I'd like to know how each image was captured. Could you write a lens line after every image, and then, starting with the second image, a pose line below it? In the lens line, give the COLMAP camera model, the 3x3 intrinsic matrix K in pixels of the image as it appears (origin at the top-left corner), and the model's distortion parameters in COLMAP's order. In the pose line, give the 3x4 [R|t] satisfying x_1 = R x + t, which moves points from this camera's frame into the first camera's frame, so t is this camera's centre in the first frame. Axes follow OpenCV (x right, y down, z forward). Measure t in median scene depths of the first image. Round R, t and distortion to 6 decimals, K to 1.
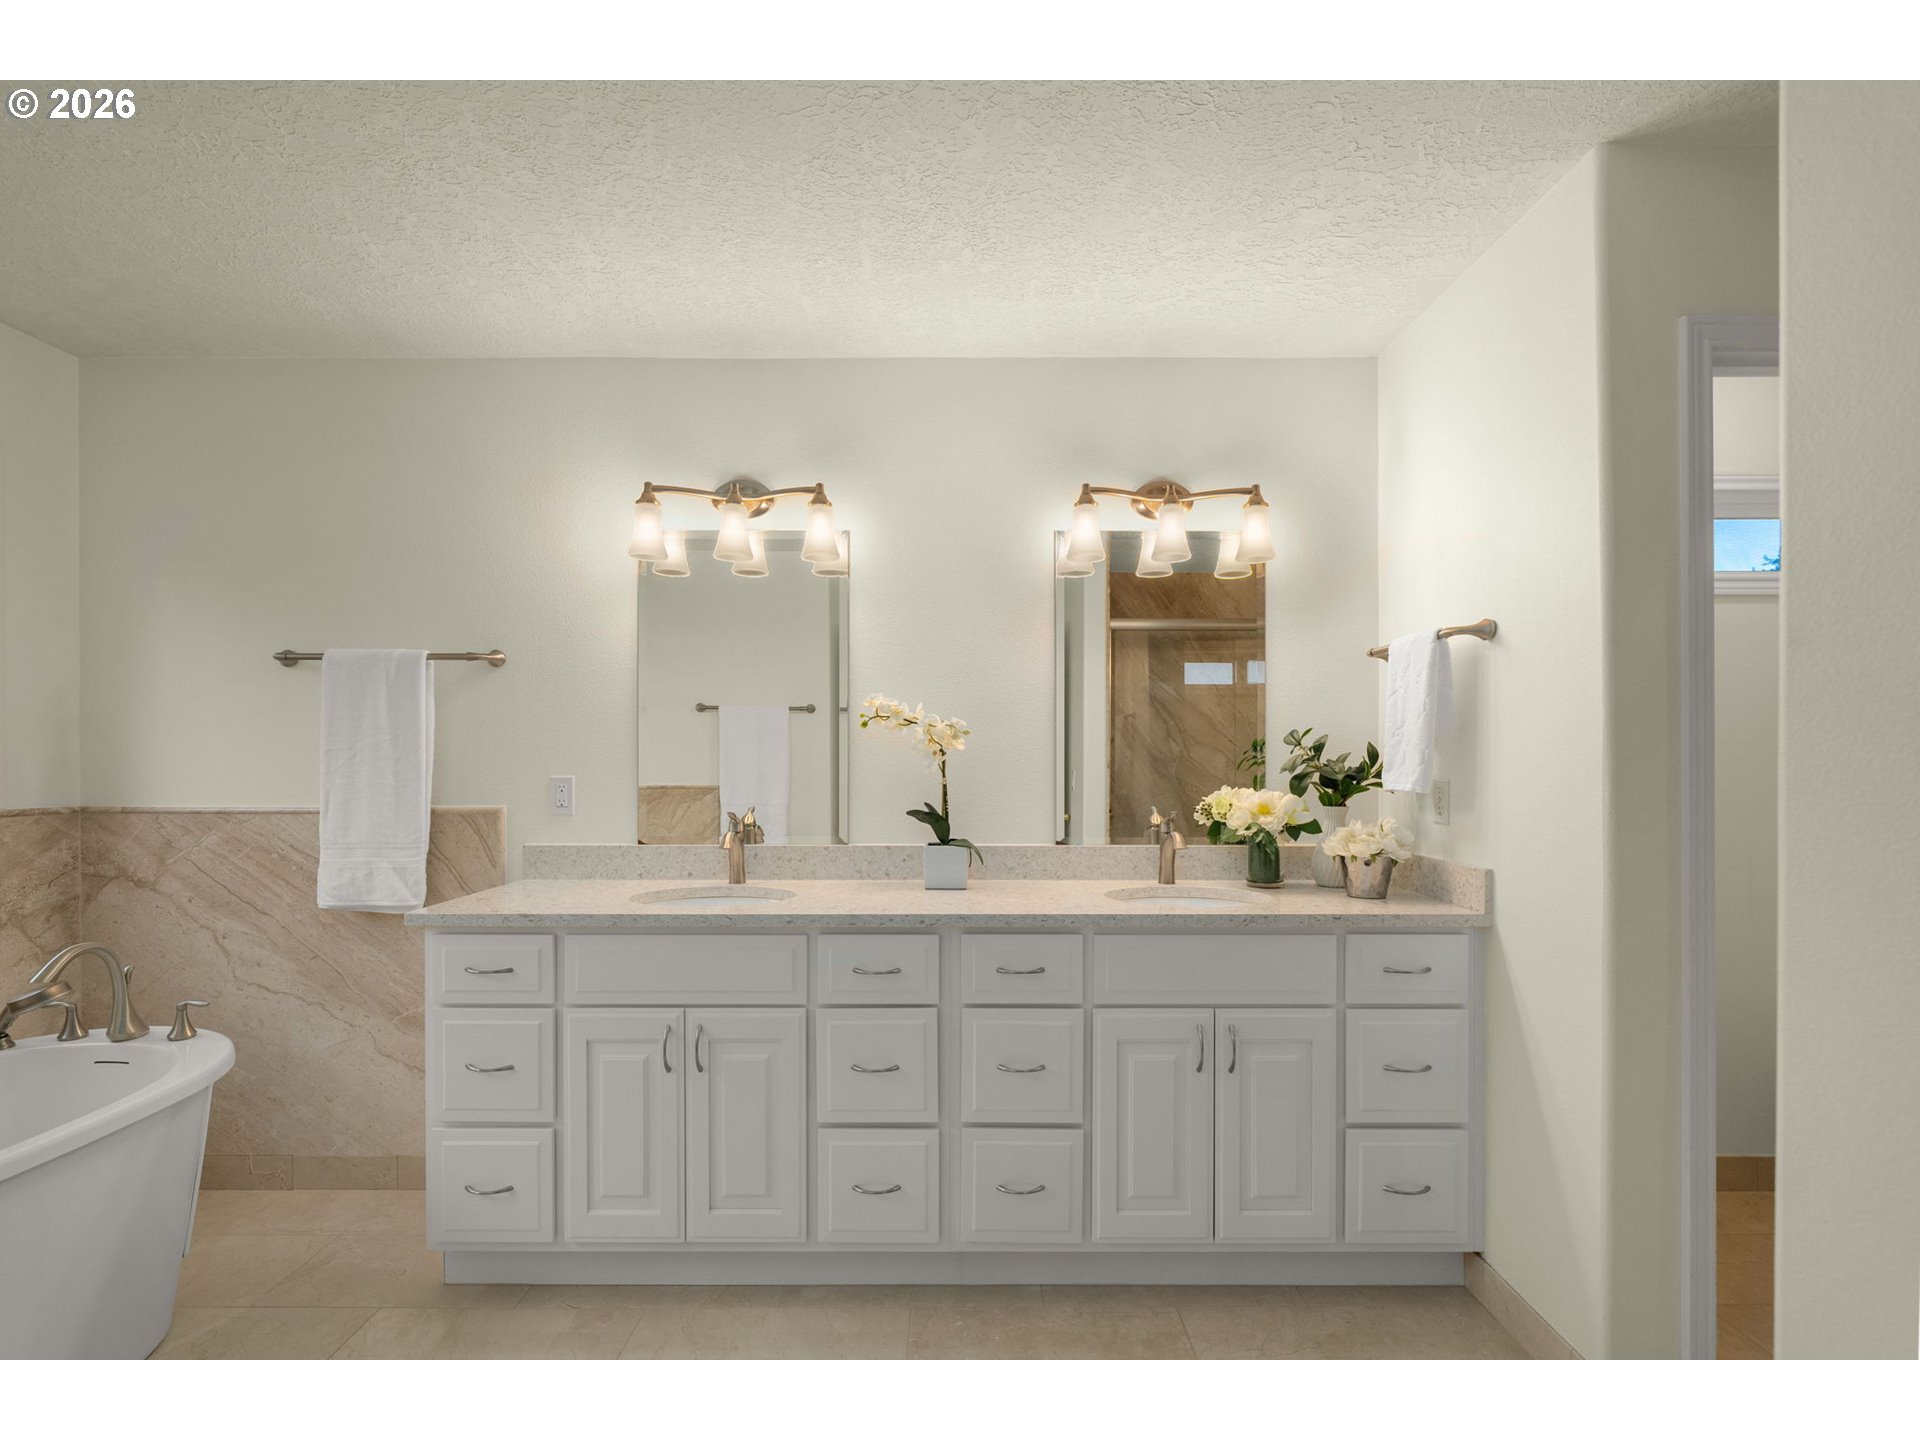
lens RADIAL K [[903.6, 0, 958.8], [0, 903.6, 759.6], [0, 0, 1]] dist [-0.001029, -0.000153]
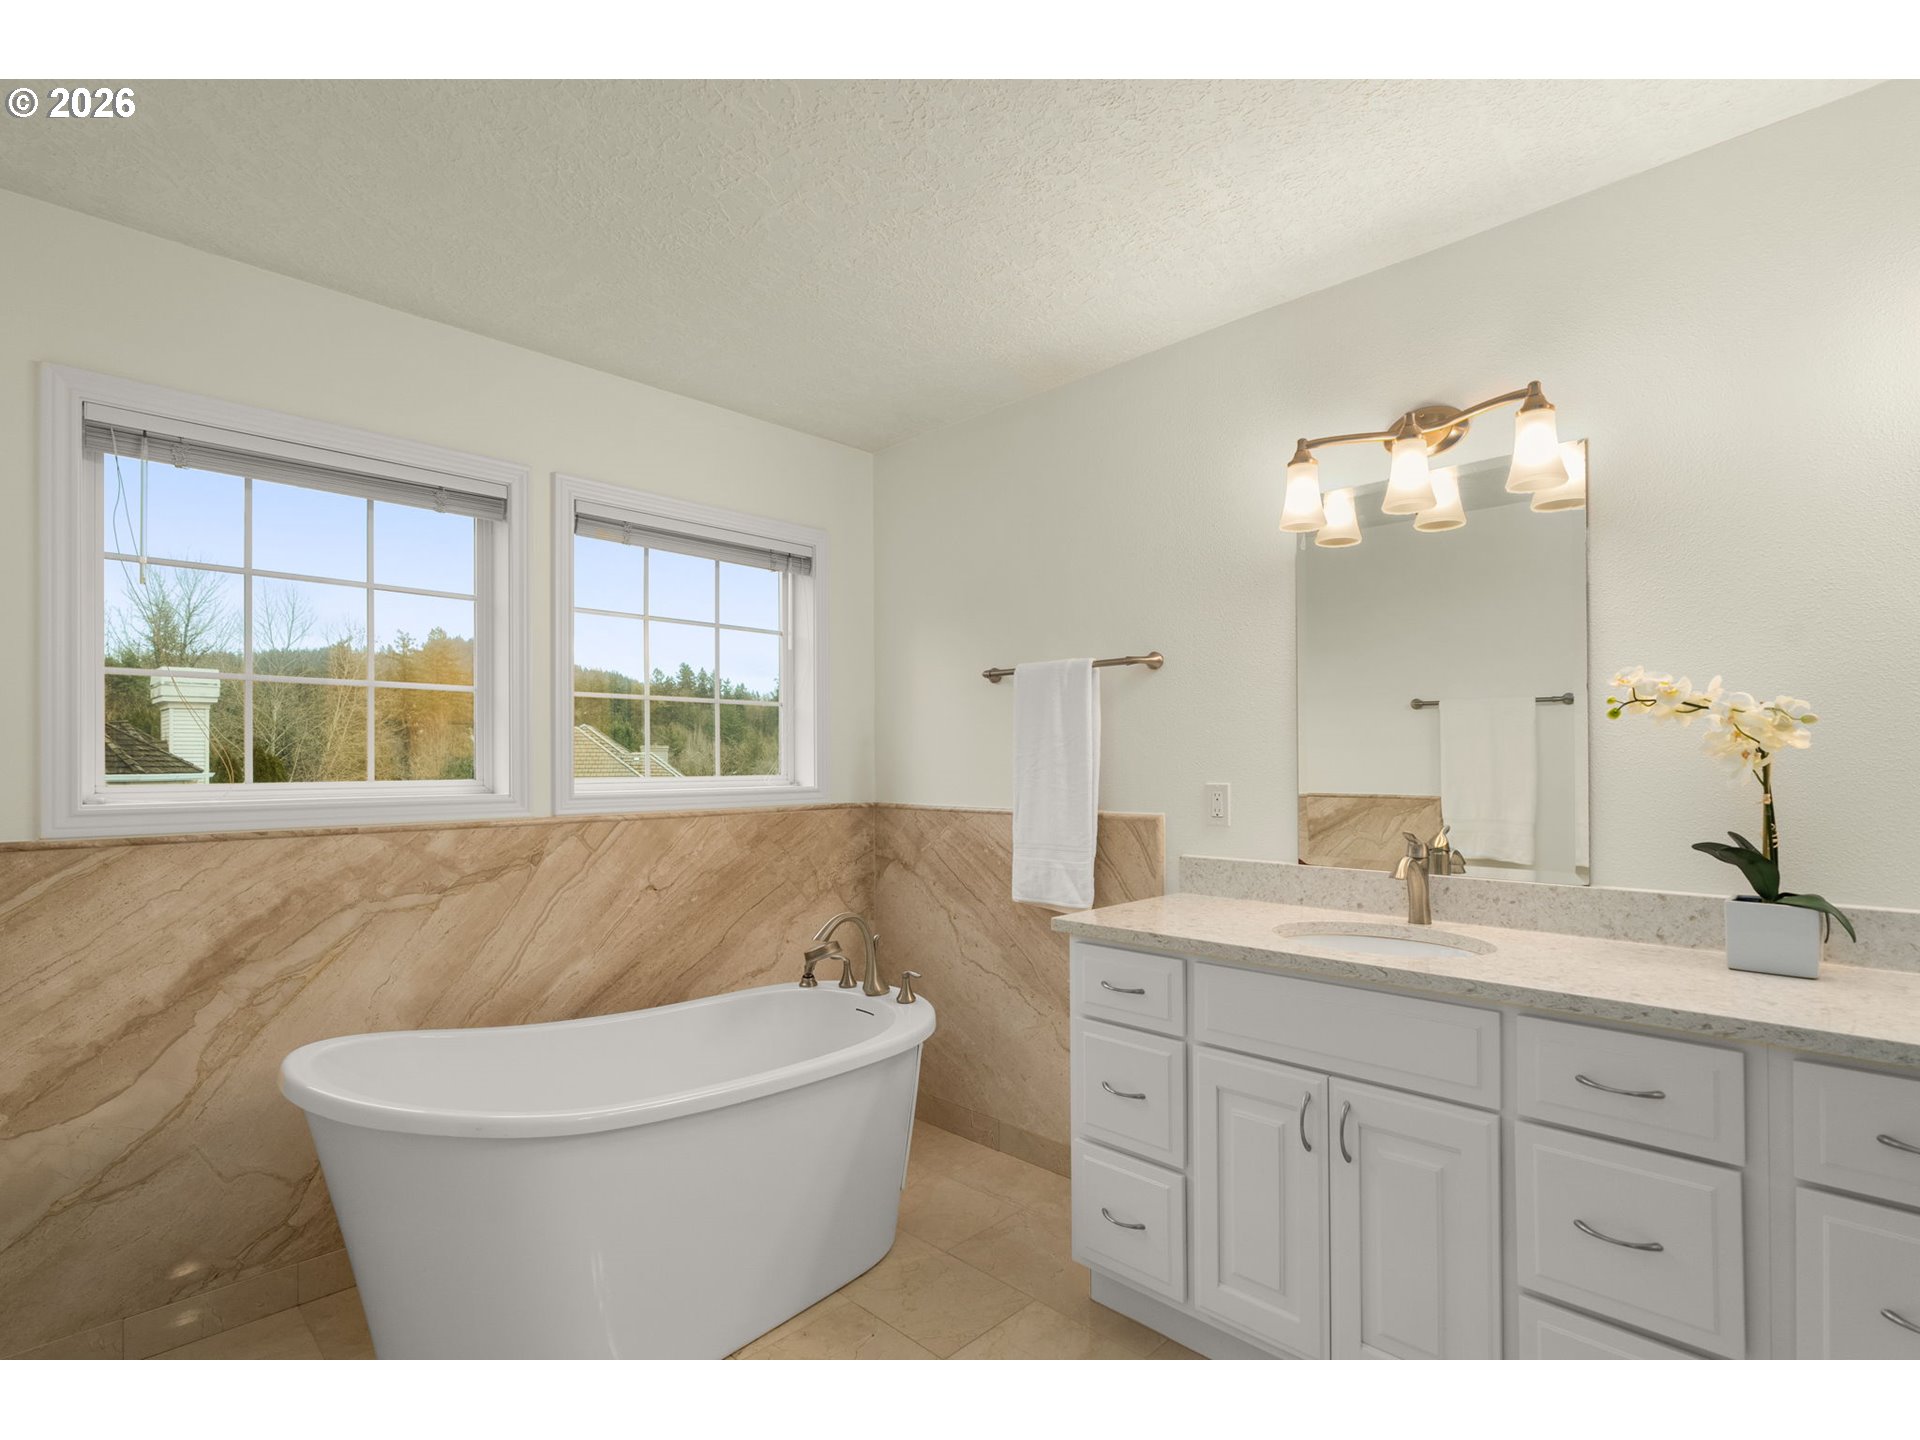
lens RADIAL K [[926.7, 0, 955.8], [0, 926.7, 755.8], [0, 0, 1]] dist [-0.002489, 0.001220]
pose [[0.712195, -0.008483, -0.701930, 0.032568], [0.001503, 0.999943, -0.010559, -0.000047], [0.701980, 0.006465, 0.712168, 0.150191]]
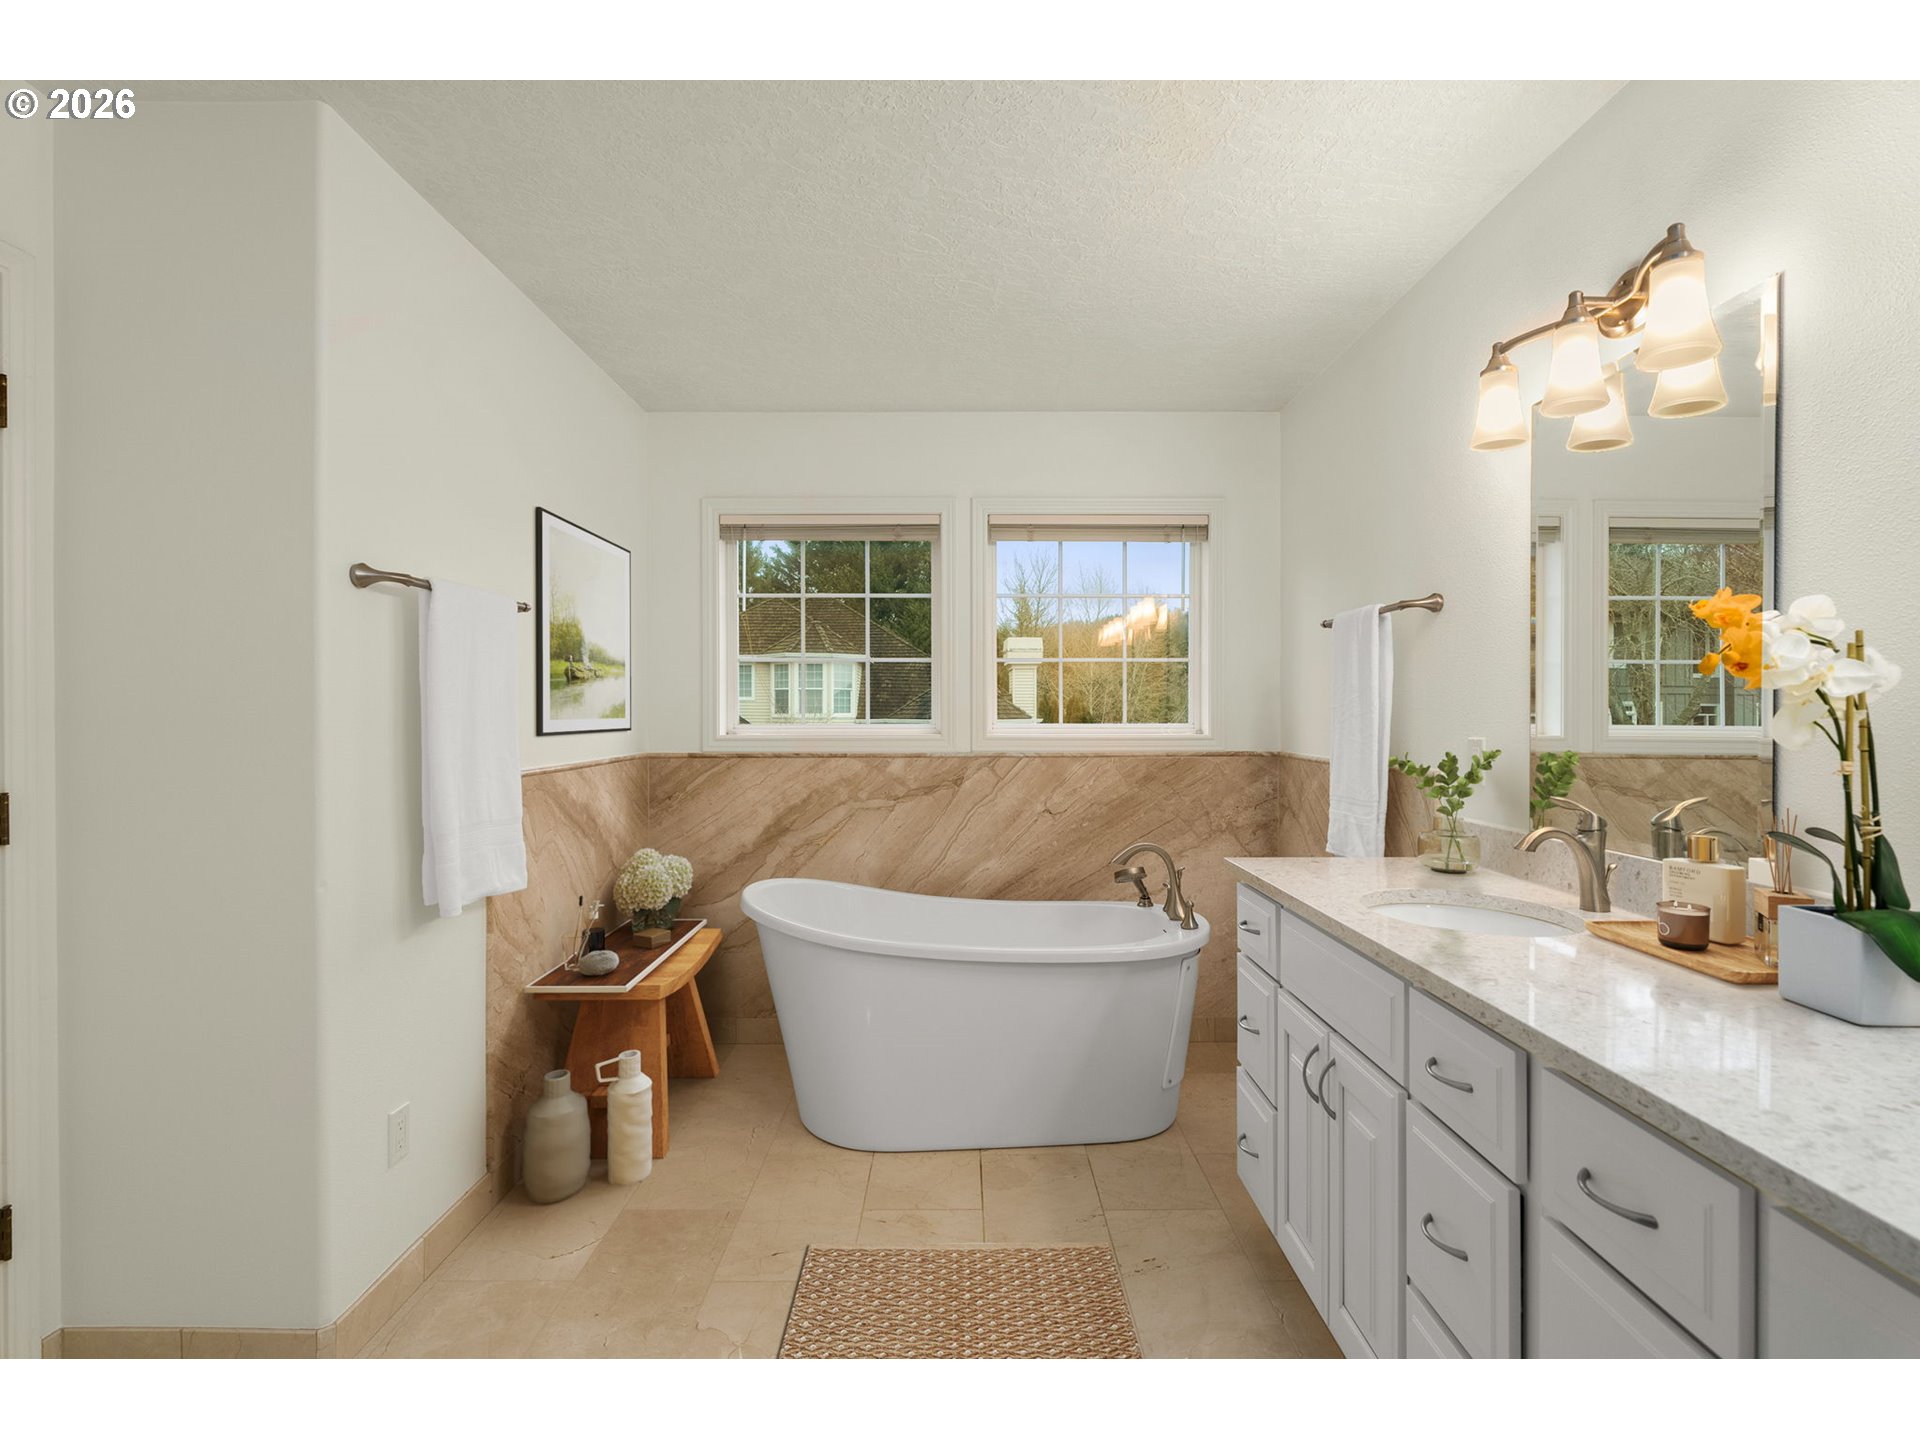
lens RADIAL K [[947.8, 0, 960.0], [0, 947.8, 720.0], [0, 0, 1]] dist [-0.001514, -0.000239]
pose [[0.003078, 0.005874, -0.999978, 0.426784], [-0.004003, 0.999975, 0.005861, -0.000696], [0.999987, 0.003985, 0.003102, 0.549066]]
